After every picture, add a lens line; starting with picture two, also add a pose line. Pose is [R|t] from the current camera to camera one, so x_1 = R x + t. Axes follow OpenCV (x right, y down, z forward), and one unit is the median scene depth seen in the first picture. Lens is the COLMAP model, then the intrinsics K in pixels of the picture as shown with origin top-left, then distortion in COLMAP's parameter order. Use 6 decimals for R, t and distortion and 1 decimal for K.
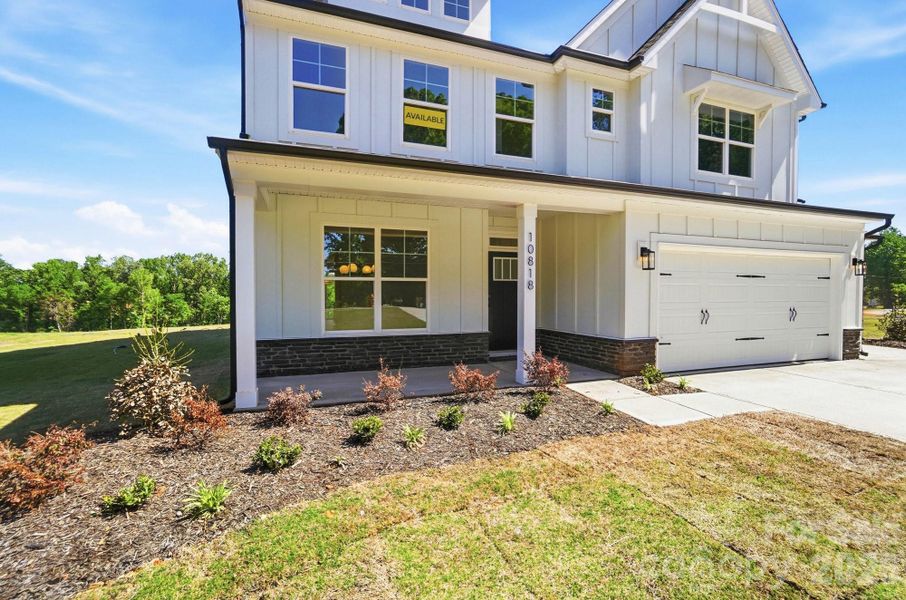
lens RADIAL K [[412.2, 0, 447.6], [0, 412.2, 302.3], [0, 0, 1]] dist [-0.045369, 0.022081]
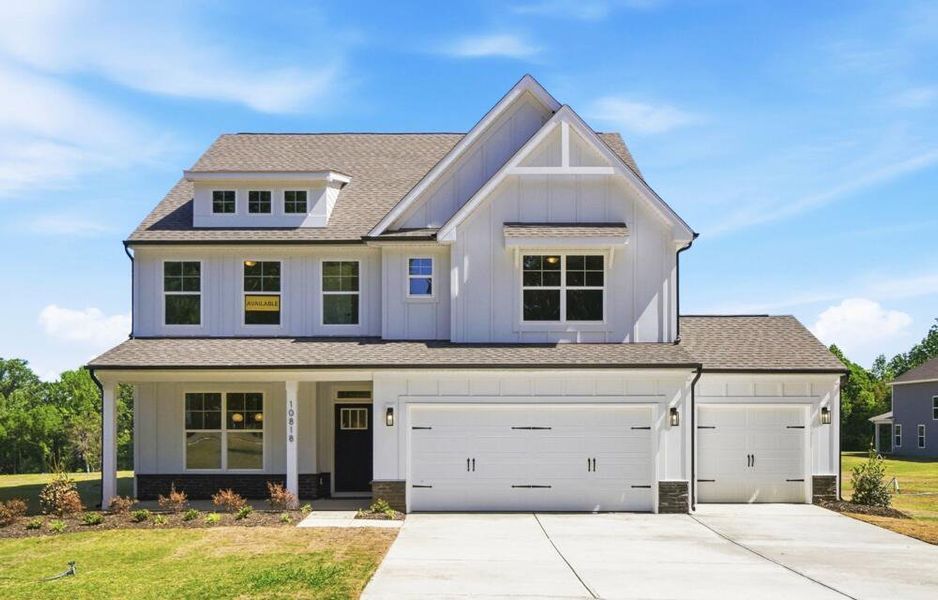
lens RADIAL K [[853.6, 0, 469.2], [0, 853.6, 410.7], [0, 0, 1]] dist [-0.000953, 0.003219]
pose [[0.936701, -0.002691, -0.350121, 1.463424], [-0.006819, 0.999641, -0.025925, -0.053120], [0.350065, 0.026672, 0.936346, -1.241319]]
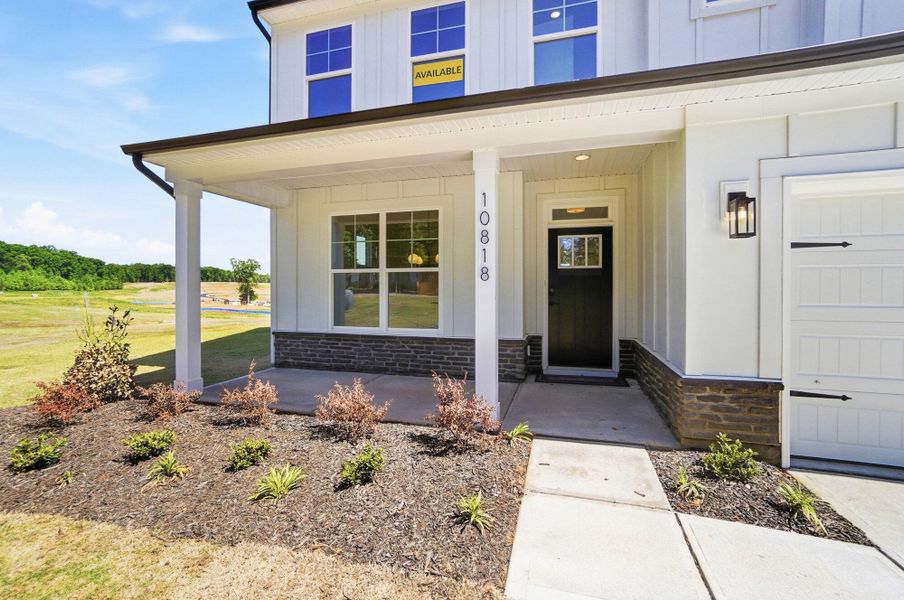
lens RADIAL K [[398.7, 0, 452.1], [0, 398.7, 289.0], [0, 0, 1]] dist [-0.031294, 0.000256]
pose [[0.810125, 0.002436, -0.586252, 0.429596], [-0.011283, 0.999871, -0.011437, -0.008278], [0.586149, 0.015880, 0.810048, 0.379245]]
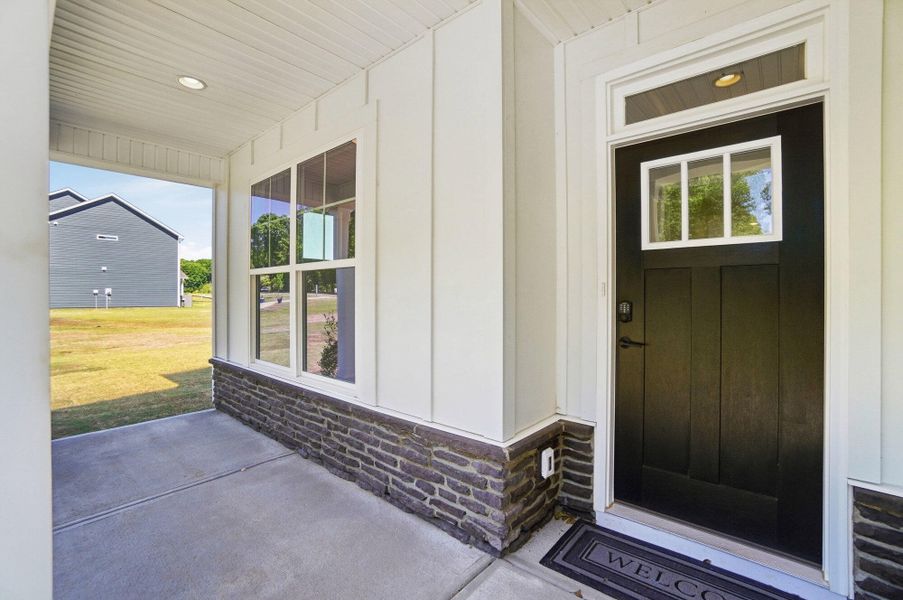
lens RADIAL K [[391.2, 0, 451.5], [0, 391.2, 300.0], [0, 0, 1]] dist [-0.030781, 0.000175]
pose [[0.494225, 0.006666, -0.869309, 0.313886], [-0.020698, 0.999777, -0.004101, -0.019910], [0.869088, 0.020020, 0.494253, 0.892464]]
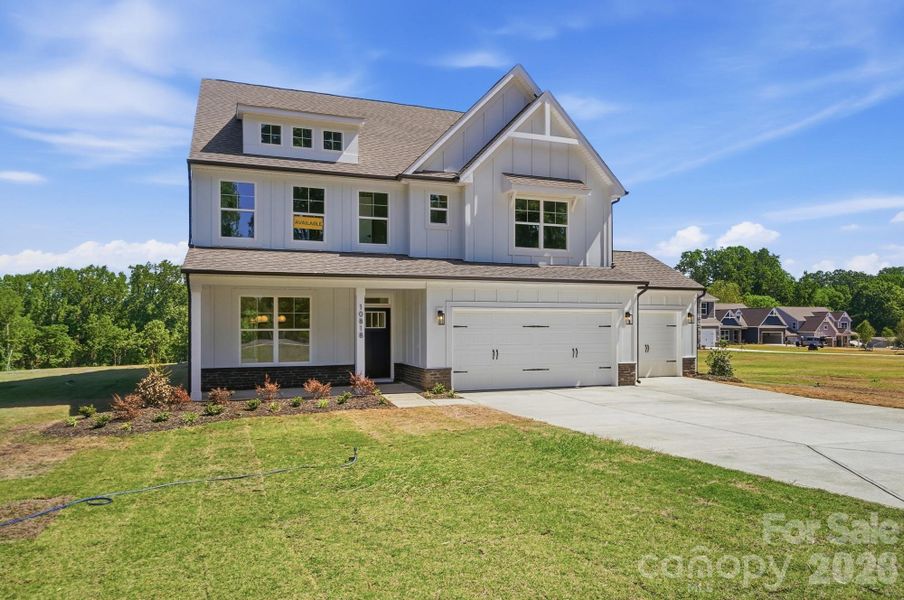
lens RADIAL K [[600.8, 0, 448.1], [0, 600.8, 324.1], [0, 0, 1]] dist [-0.009141, -0.001248]
pose [[0.999997, -0.000479, 0.002357, 0.454016], [0.000524, 0.999818, -0.019085, -0.032581], [-0.002347, 0.019086, 0.999815, -1.212211]]
